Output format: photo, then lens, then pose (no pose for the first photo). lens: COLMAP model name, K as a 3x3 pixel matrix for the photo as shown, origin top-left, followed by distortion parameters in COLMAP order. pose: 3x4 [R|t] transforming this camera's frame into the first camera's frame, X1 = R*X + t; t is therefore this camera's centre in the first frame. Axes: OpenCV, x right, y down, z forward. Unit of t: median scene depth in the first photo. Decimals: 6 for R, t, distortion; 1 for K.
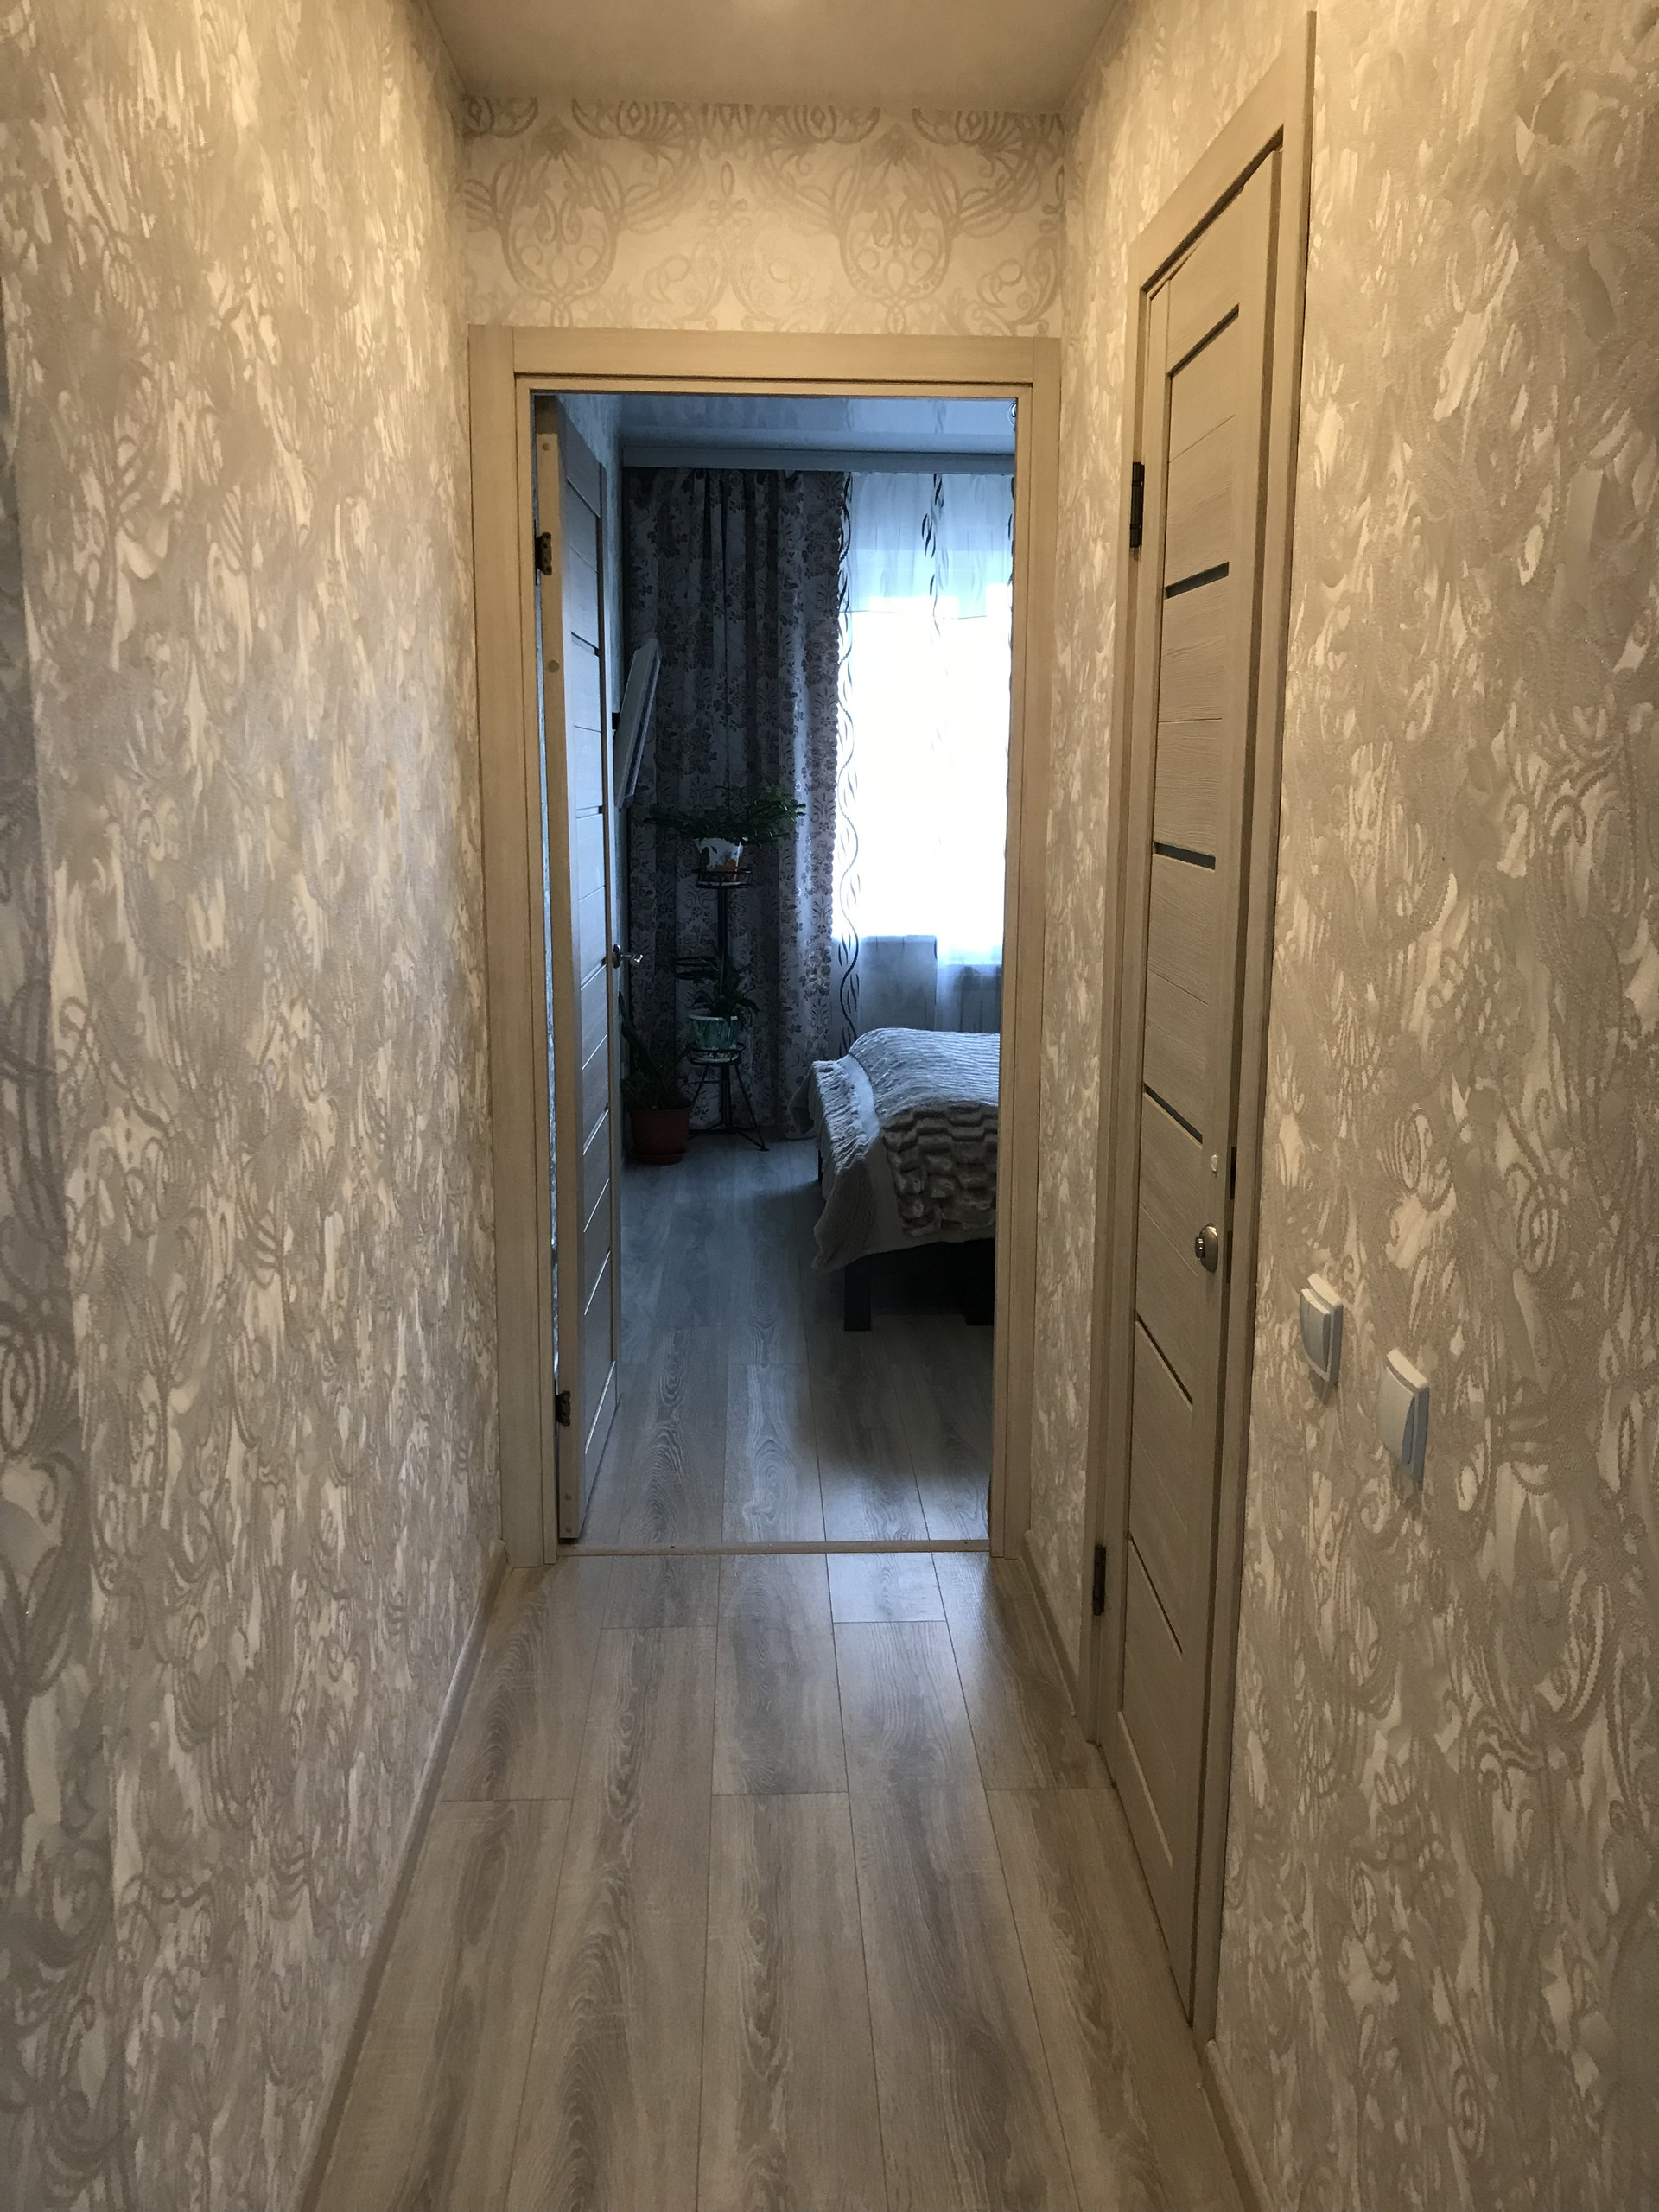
lens RADIAL K [[1792.8, 0, 843.1], [0, 1792.8, 1107.8], [0, 0, 1]] dist [0.016636, -0.002028]
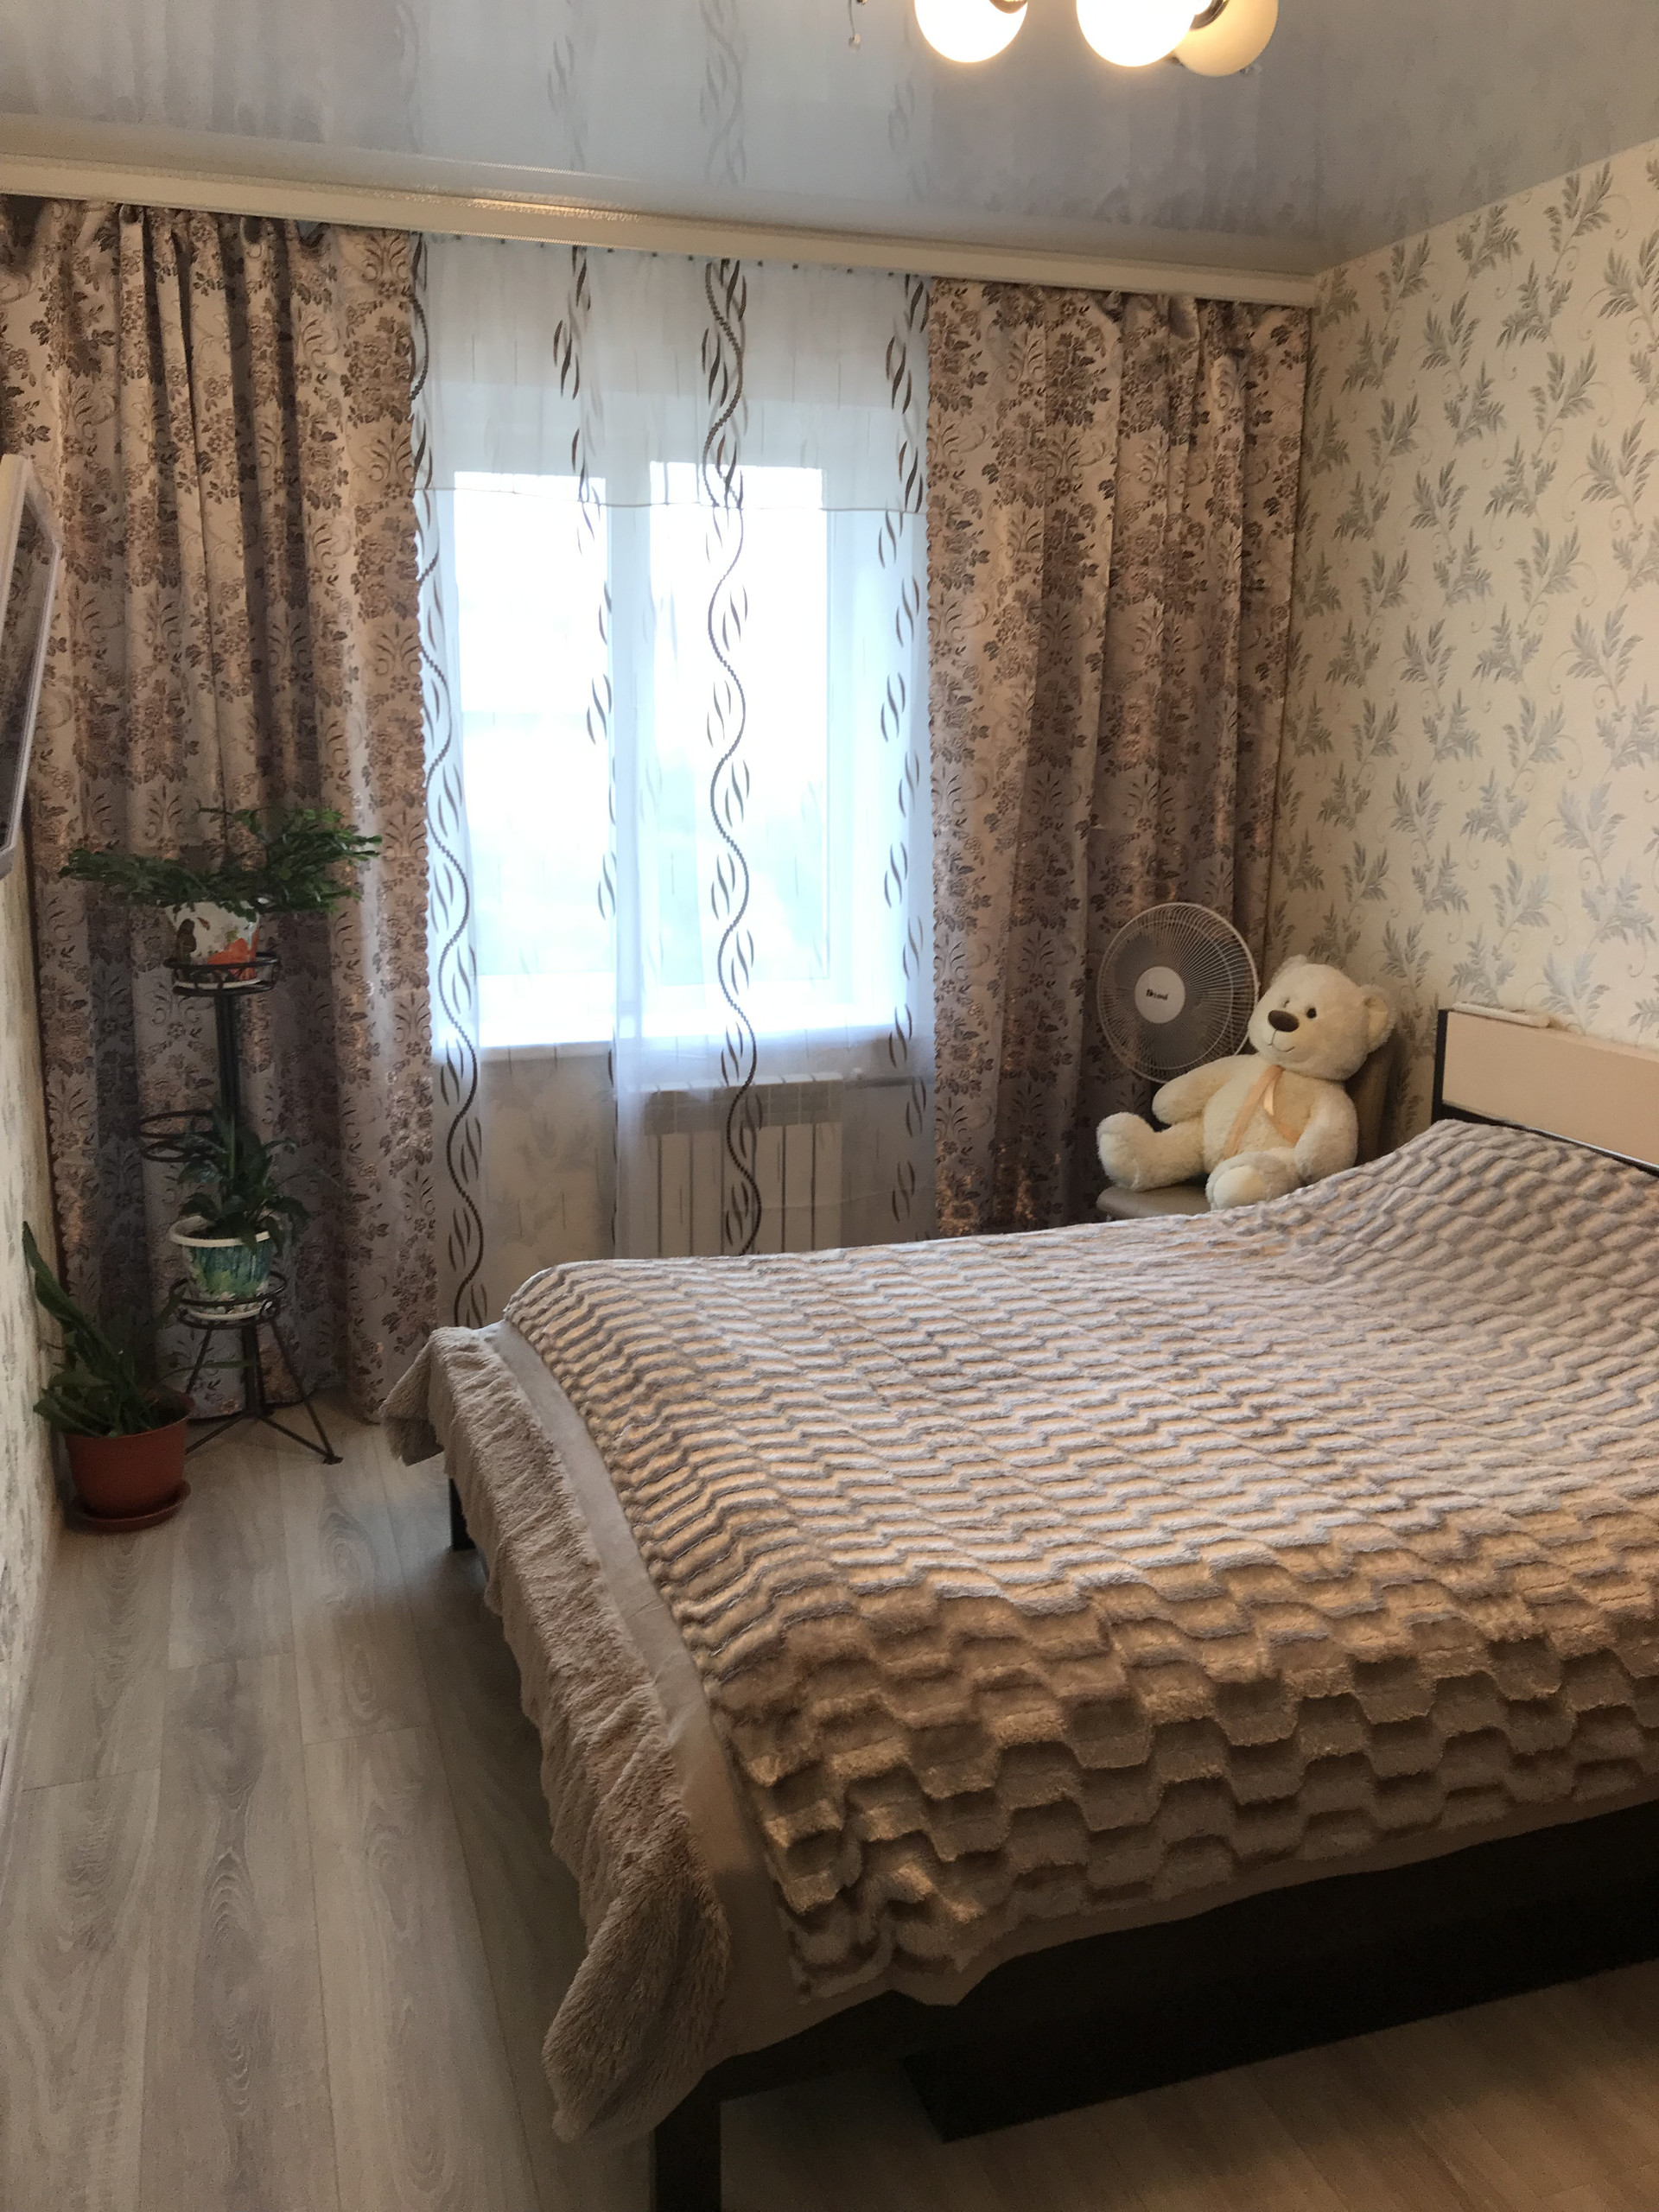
lens RADIAL K [[1792.8, 0, 853.2], [0, 1792.8, 1053.1], [0, 0, 1]] dist [0.016636, -0.002028]
pose [[0.961503, -0.056829, 0.268855, -0.031615], [0.060414, 0.998160, -0.005074, -0.089091], [-0.268072, 0.021121, 0.963167, 0.425596]]
